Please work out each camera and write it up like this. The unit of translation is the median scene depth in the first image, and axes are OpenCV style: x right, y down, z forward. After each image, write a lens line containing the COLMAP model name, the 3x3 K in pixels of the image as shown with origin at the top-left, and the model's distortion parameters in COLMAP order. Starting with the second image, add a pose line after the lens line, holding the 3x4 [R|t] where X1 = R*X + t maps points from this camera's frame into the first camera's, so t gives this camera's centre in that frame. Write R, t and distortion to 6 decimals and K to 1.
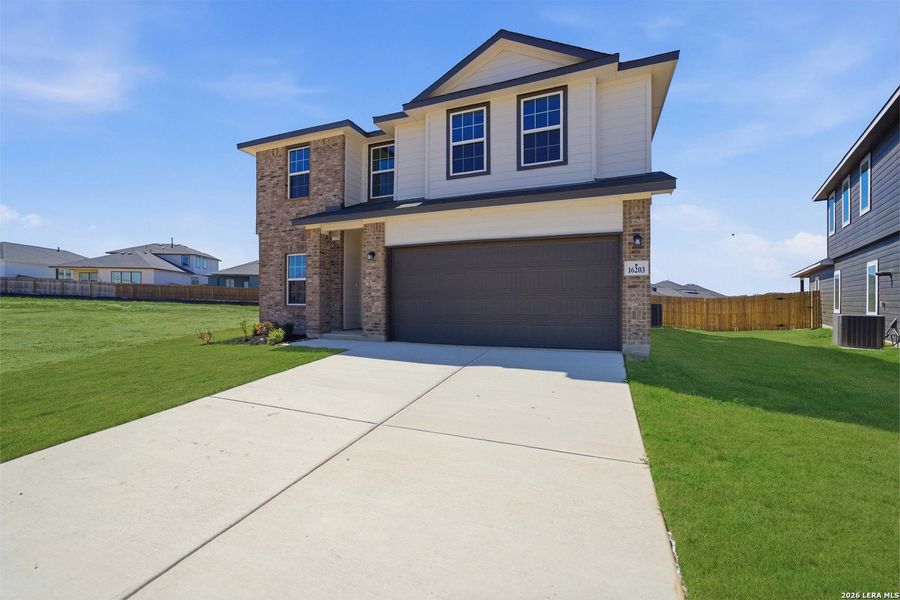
lens RADIAL K [[377.0, 0, 450.0], [0, 377.0, 300.0], [0, 0, 1]] dist [-0.004077, 0.011894]
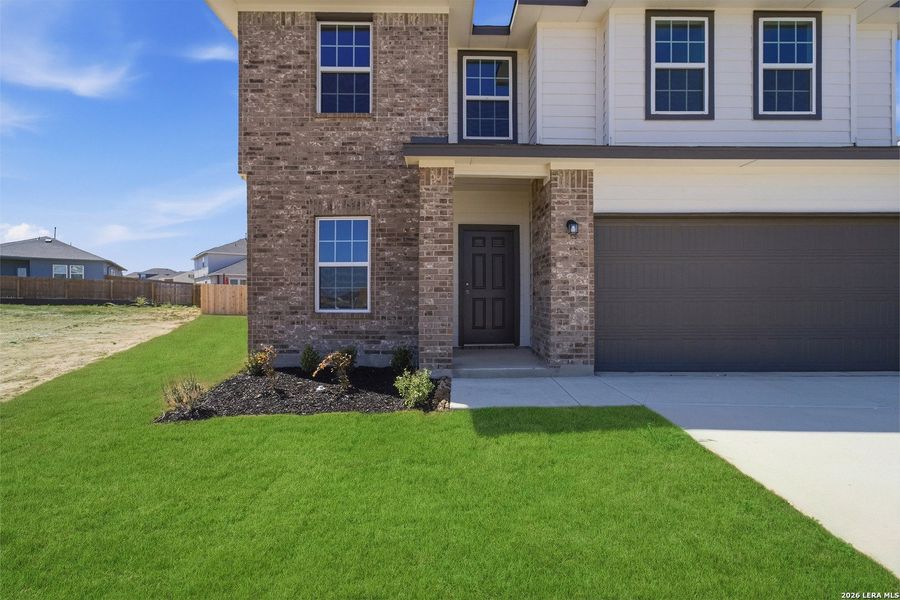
lens RADIAL K [[377.0, 0, 450.0], [0, 377.0, 300.0], [0, 0, 1]] dist [-0.004077, 0.011894]
pose [[0.917278, -0.002349, 0.398240, -0.506919], [-0.001268, 0.999960, 0.008818, -0.009273], [-0.398245, -0.008594, 0.917239, 0.464344]]
